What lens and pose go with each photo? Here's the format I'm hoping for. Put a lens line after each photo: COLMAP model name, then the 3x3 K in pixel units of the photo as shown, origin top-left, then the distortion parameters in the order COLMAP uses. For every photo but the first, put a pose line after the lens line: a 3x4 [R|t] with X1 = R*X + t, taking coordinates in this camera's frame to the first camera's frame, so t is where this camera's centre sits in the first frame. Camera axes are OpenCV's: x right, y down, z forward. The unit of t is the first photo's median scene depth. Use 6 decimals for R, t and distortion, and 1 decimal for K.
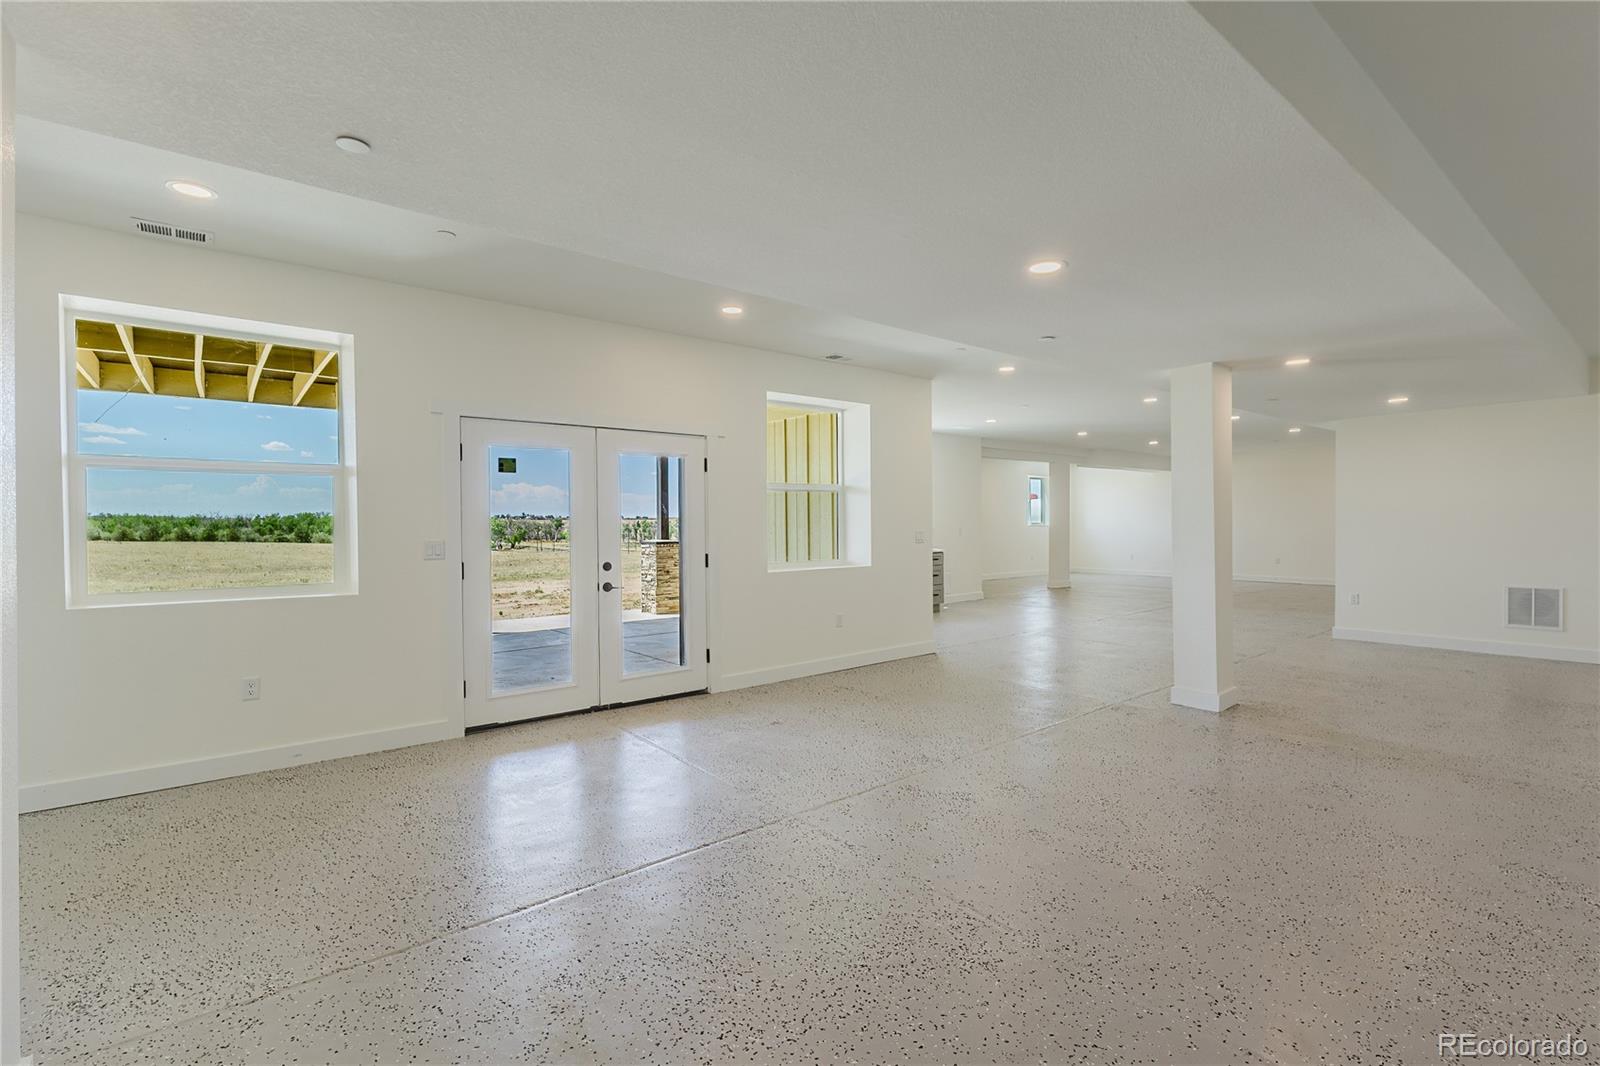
lens RADIAL K [[733.0, 0, 800.0], [0, 733.0, 532.9], [0, 0, 1]] dist [-0.007459, 0.001242]
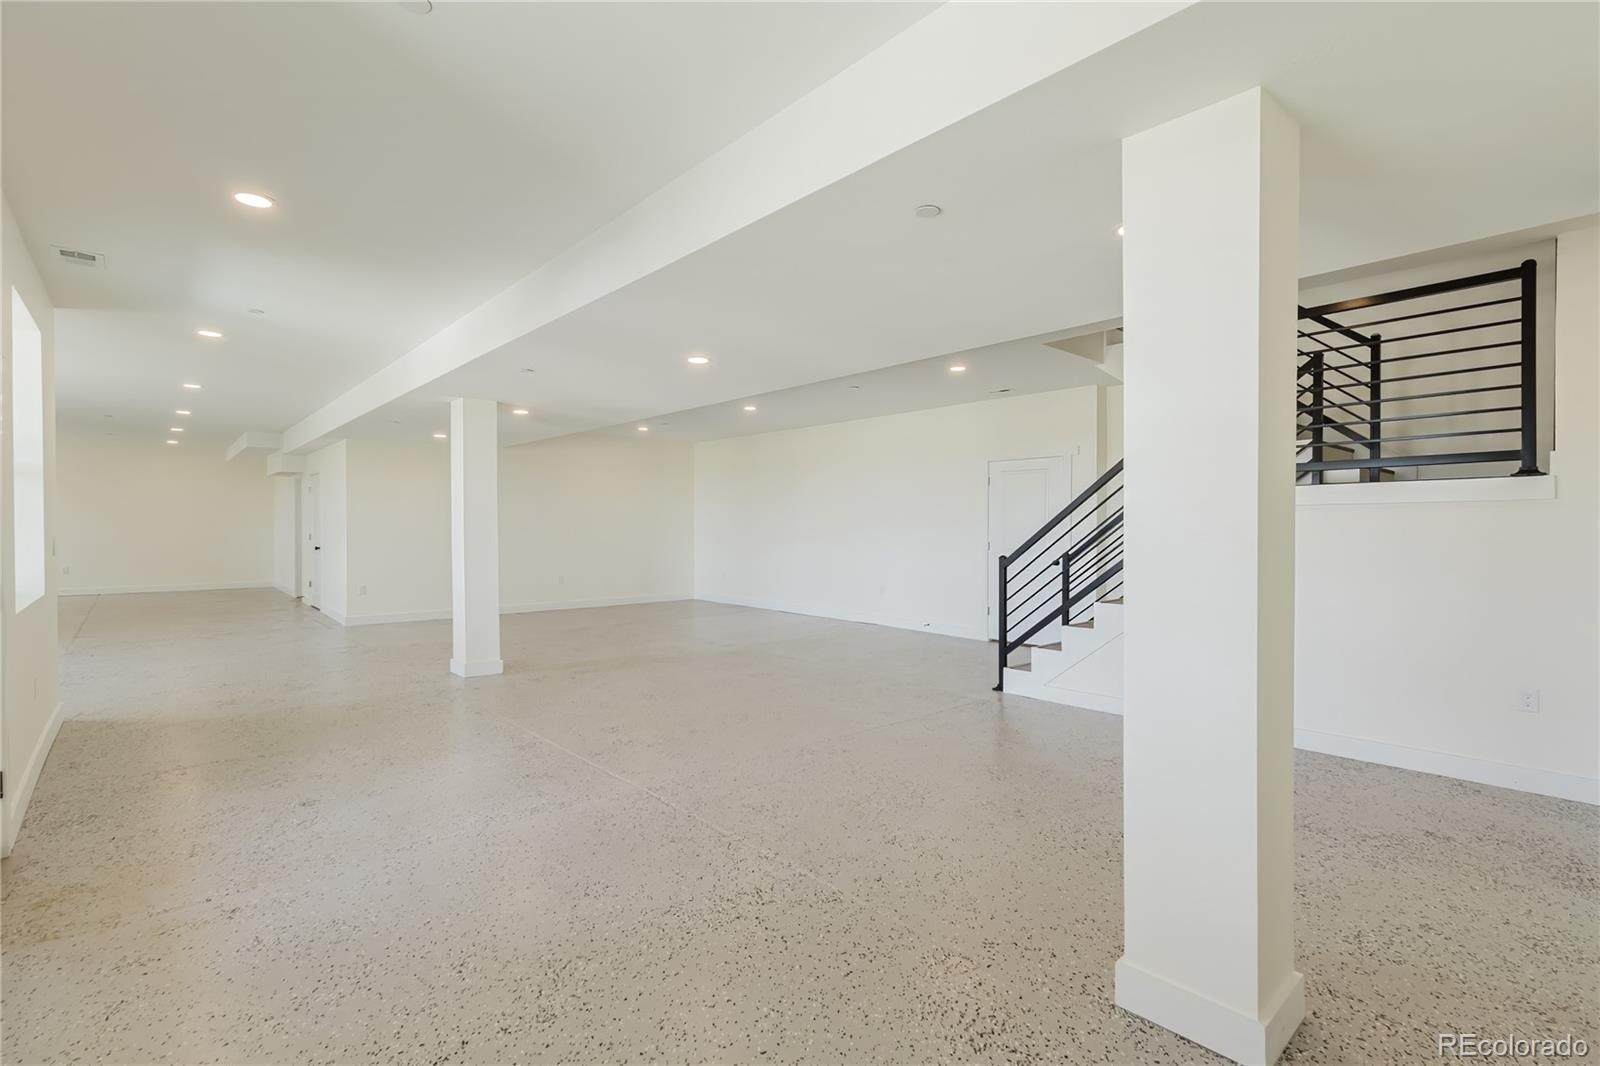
lens RADIAL K [[733.0, 0, 799.4], [0, 733.0, 530.4], [0, 0, 1]] dist [-0.007459, 0.001242]
pose [[-0.040849, -0.005348, 0.999151, -1.272403], [0.009448, 0.999939, 0.005738, -0.016570], [-0.999121, 0.009674, -0.040796, 0.884883]]
